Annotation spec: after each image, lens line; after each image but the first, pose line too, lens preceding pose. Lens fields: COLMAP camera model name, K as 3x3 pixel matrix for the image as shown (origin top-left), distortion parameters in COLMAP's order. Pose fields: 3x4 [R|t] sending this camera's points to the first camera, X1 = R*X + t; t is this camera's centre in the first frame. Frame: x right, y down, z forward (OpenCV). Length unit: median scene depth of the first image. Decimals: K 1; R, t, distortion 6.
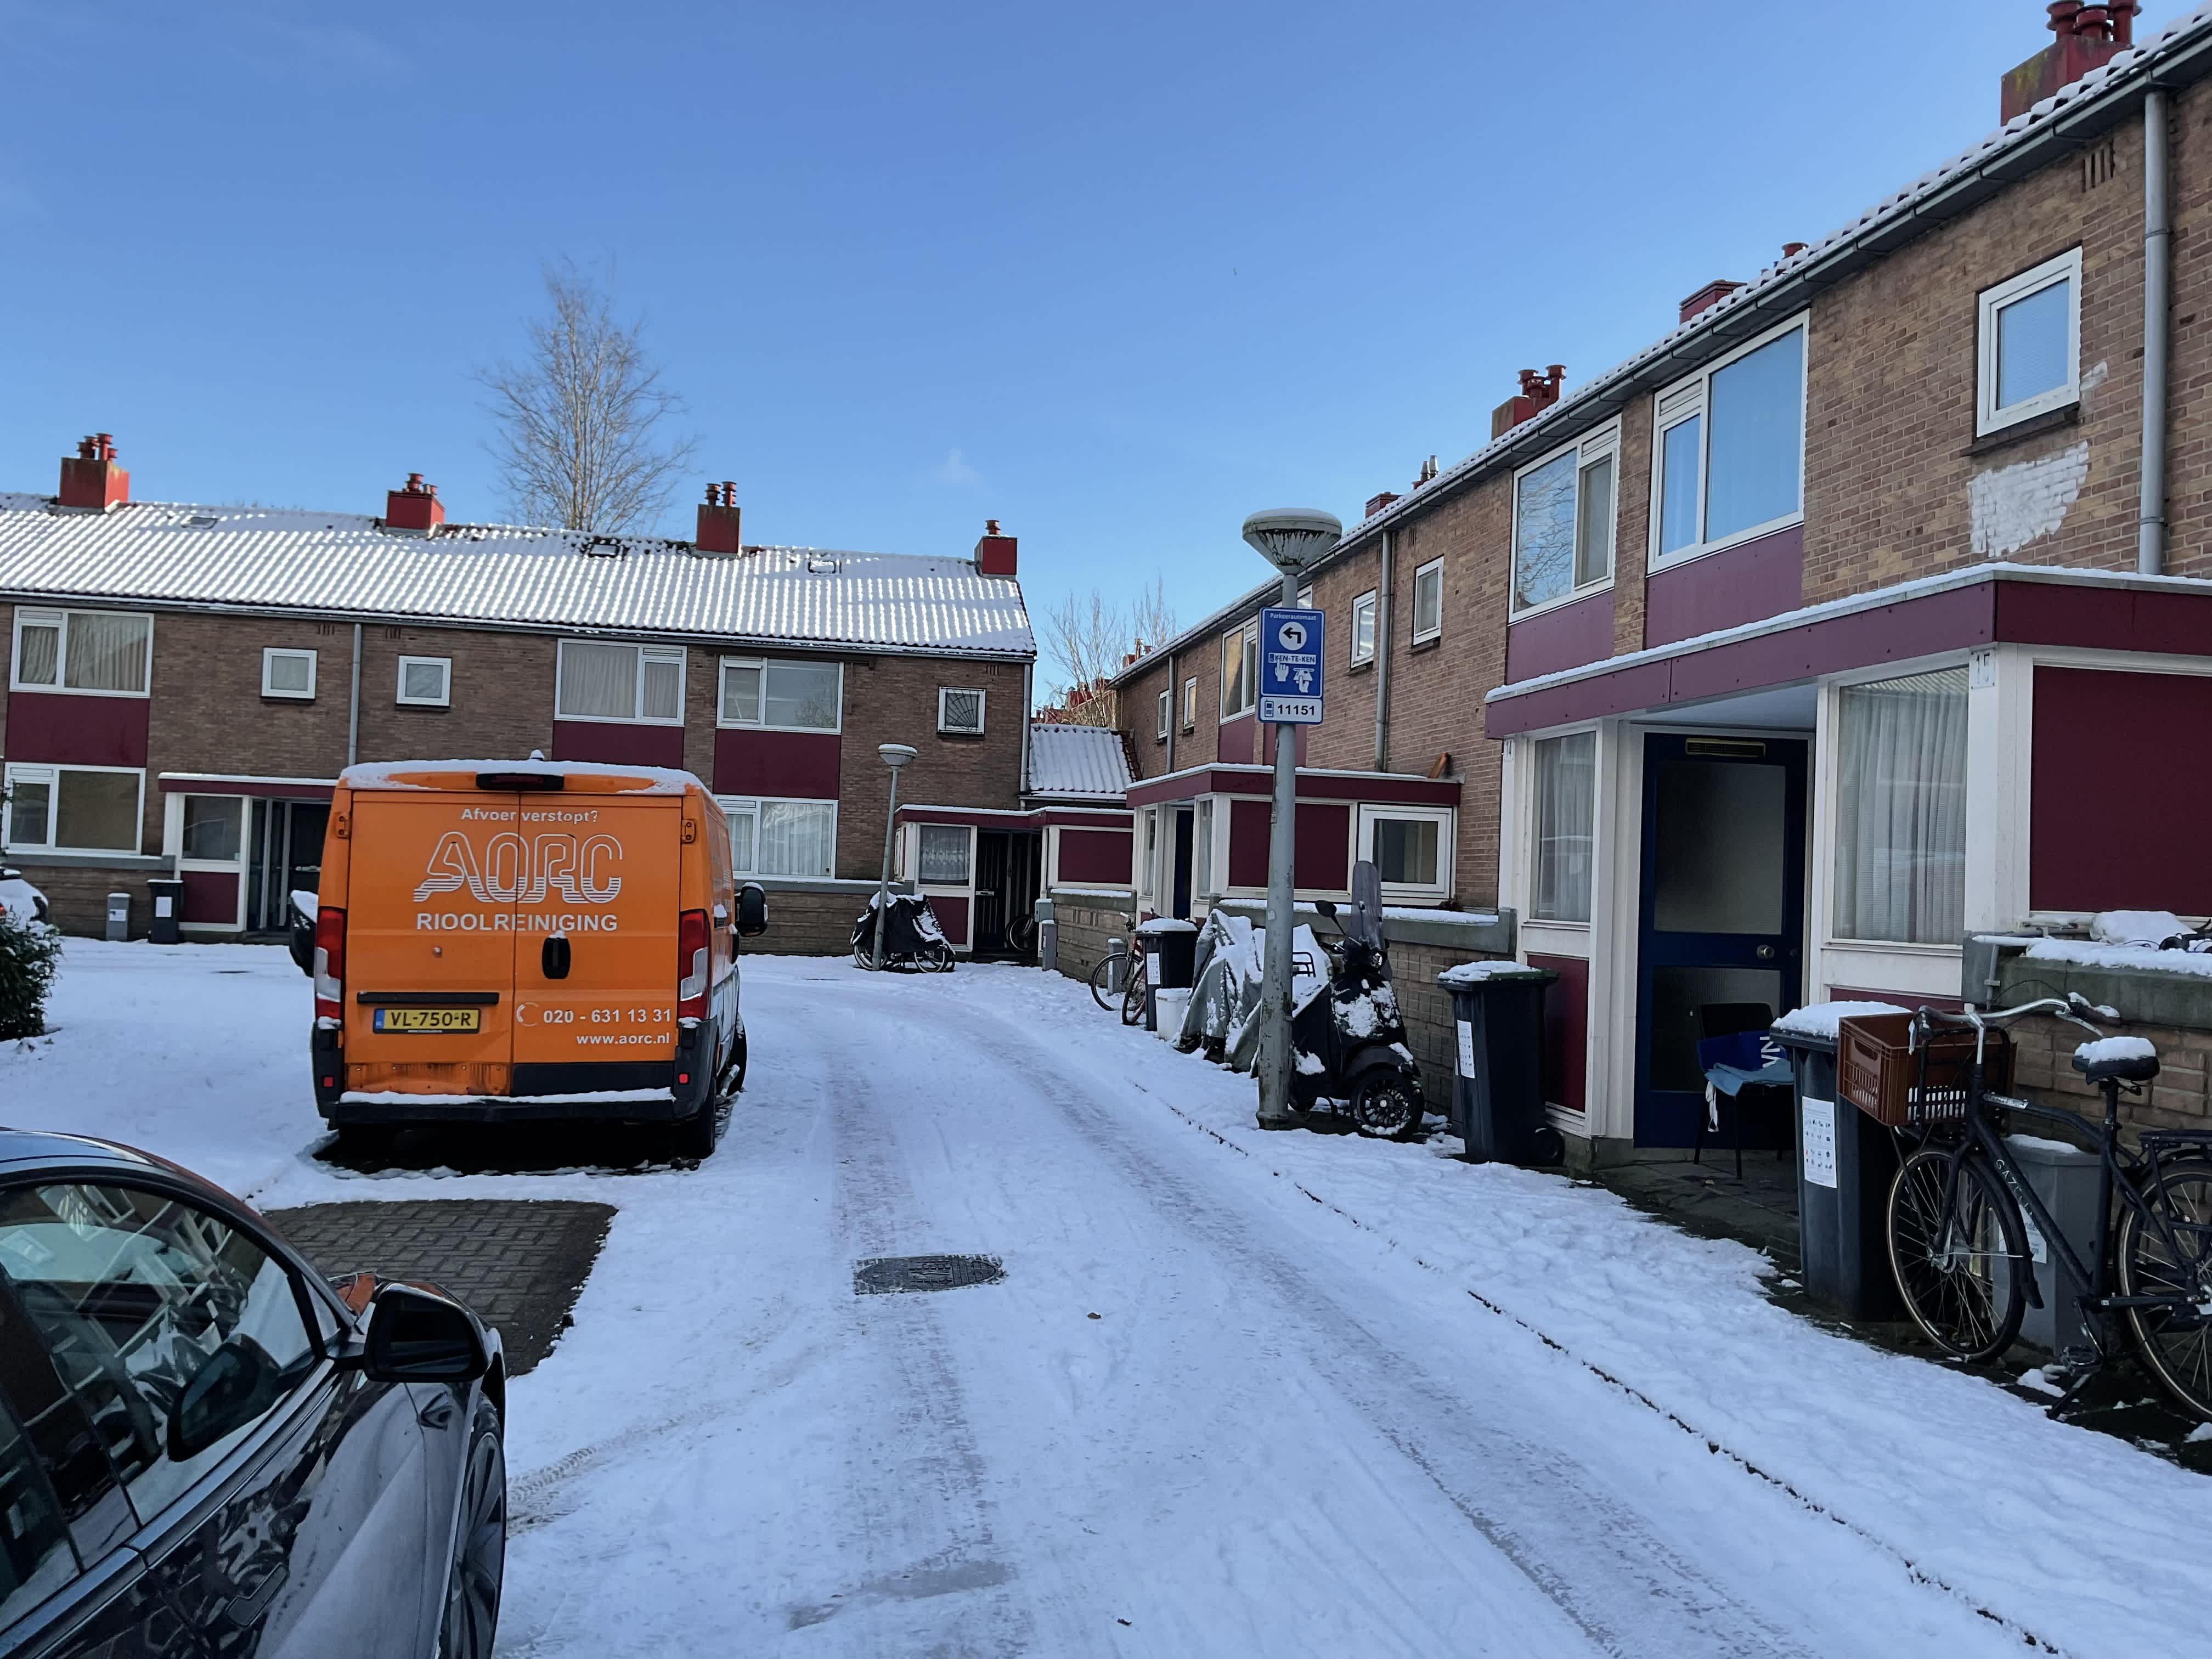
lens RADIAL K [[1852.4, 0, 1106.0], [0, 1852.4, 829.5], [0, 0, 1]] dist [0.001070, 0.000260]
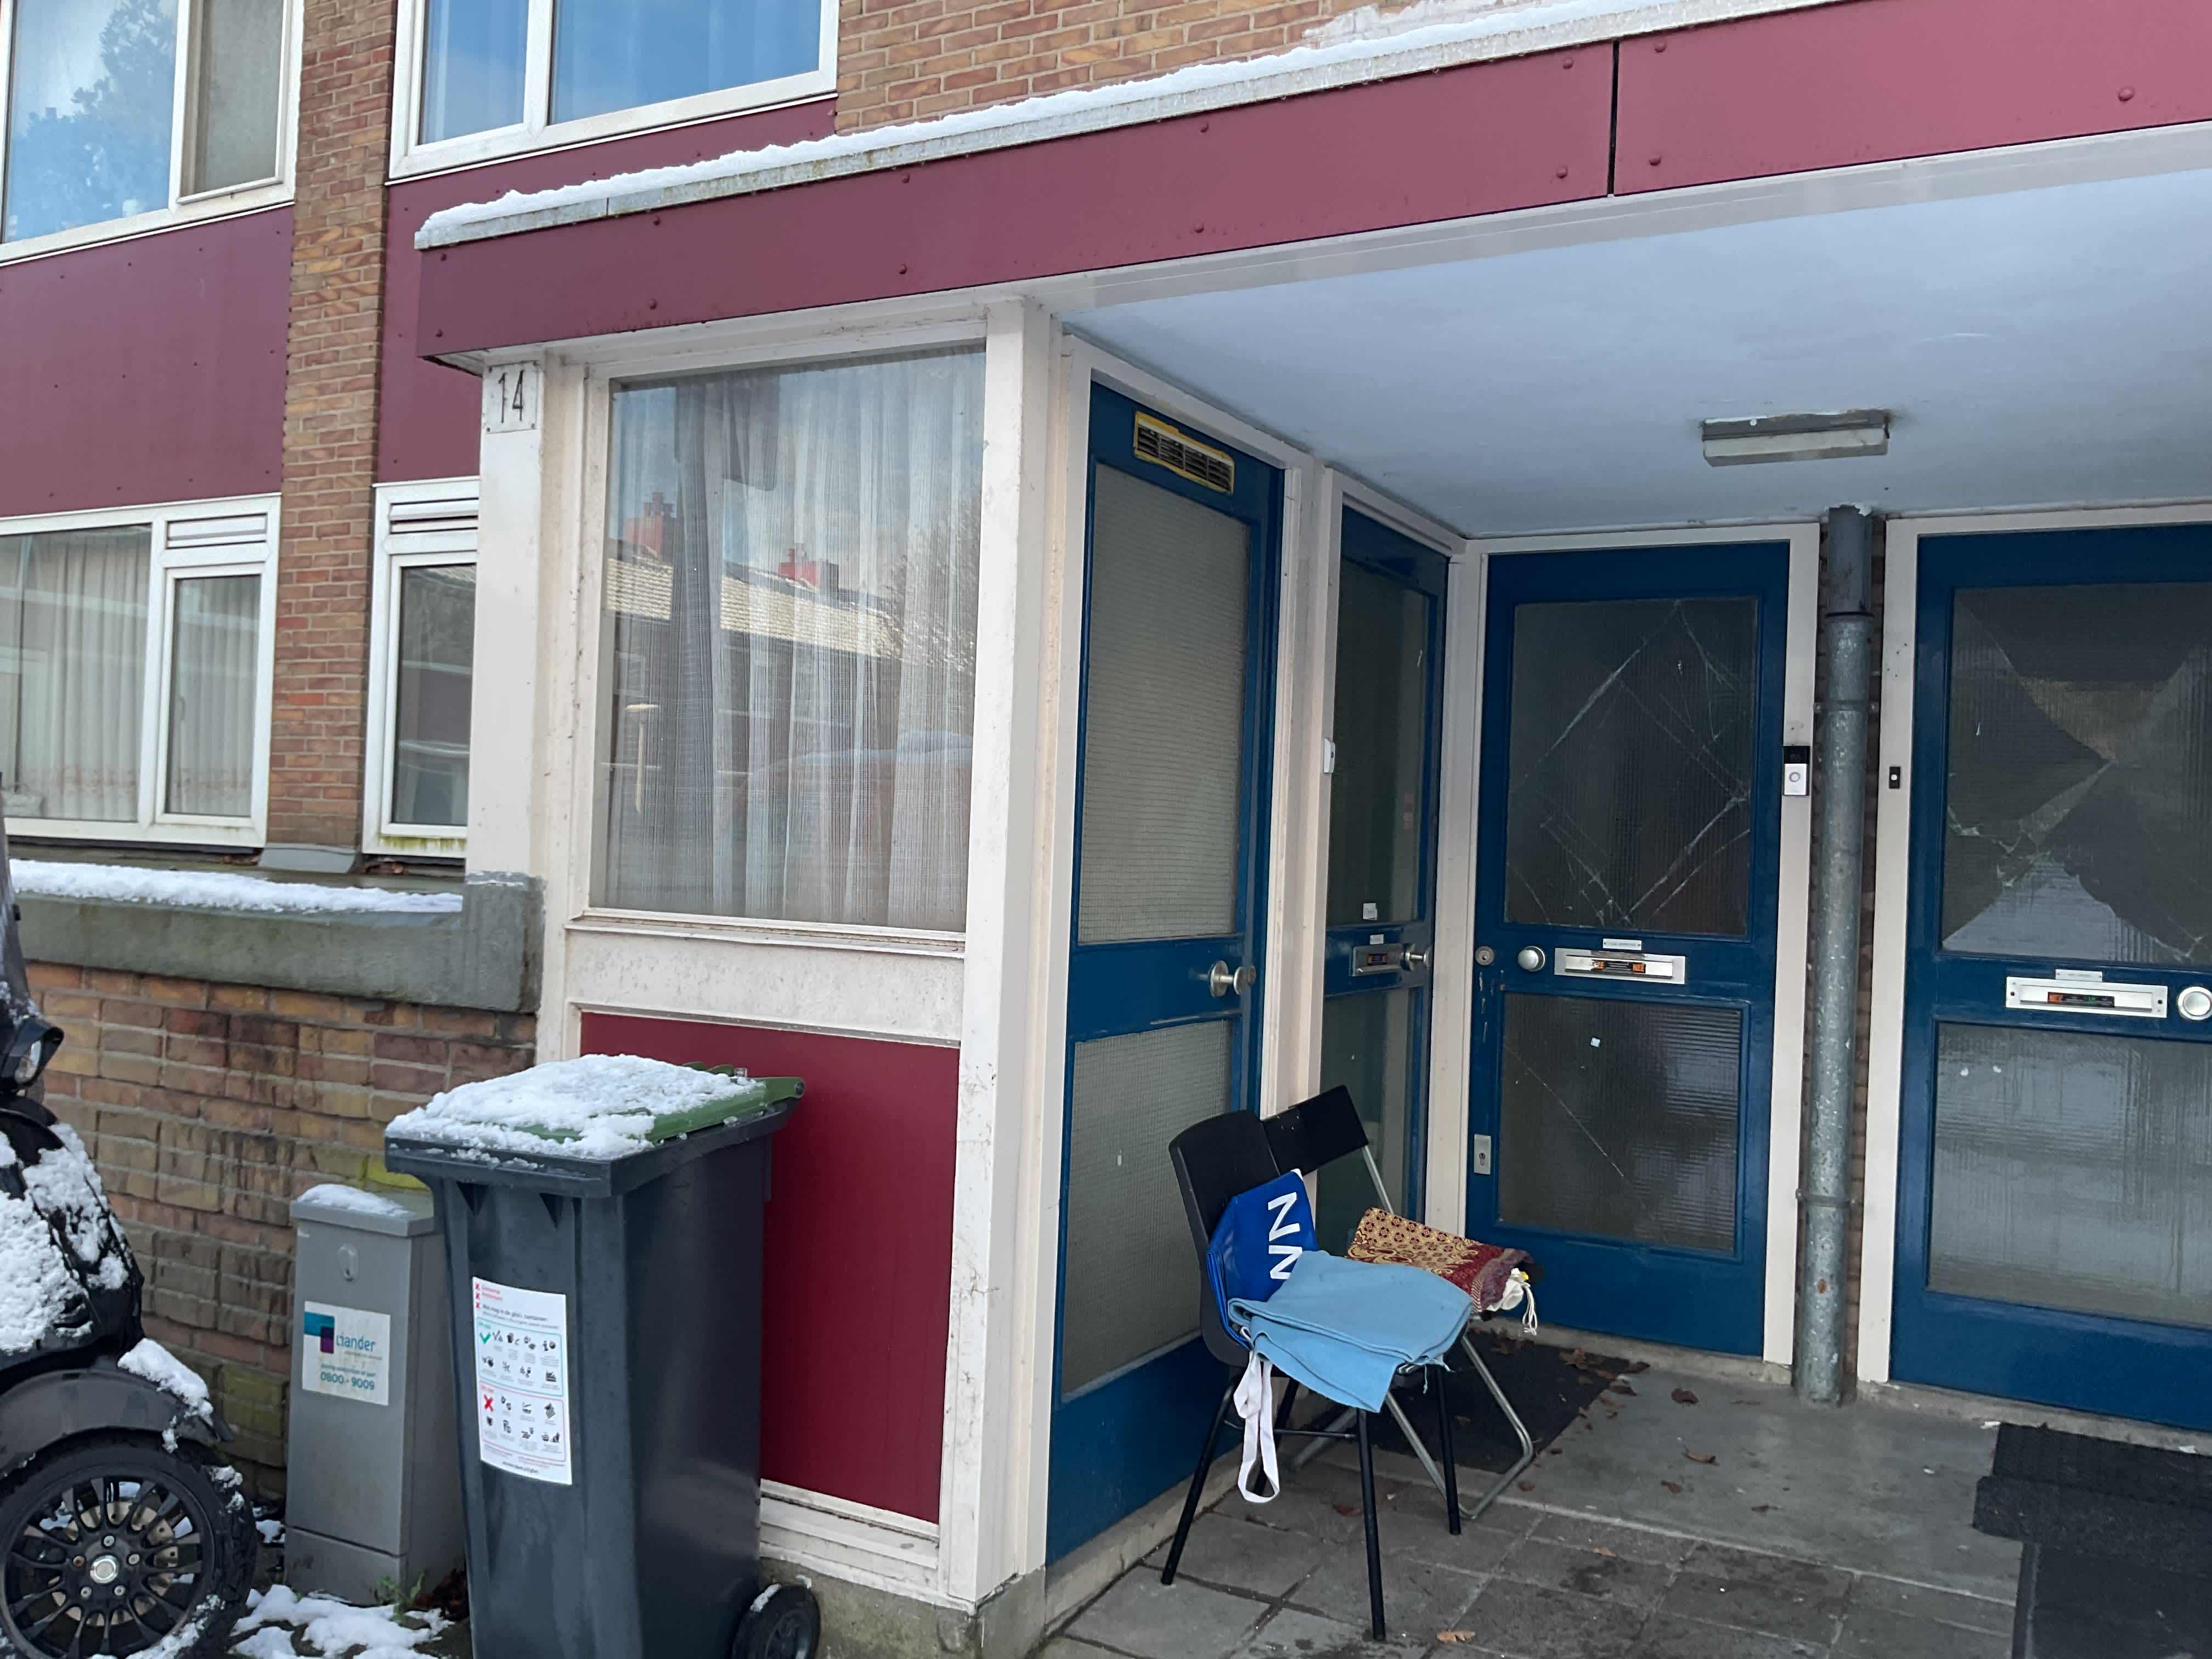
lens RADIAL K [[1878.2, 0, 1100.4], [0, 1878.2, 778.8], [0, 0, 1]] dist [0.012469, 0.004329]
pose [[0.631162, 0.004872, 0.775636, 0.019305], [-0.032227, 0.999282, 0.019948, 0.014063], [-0.774981, -0.037586, 0.630866, 0.688174]]
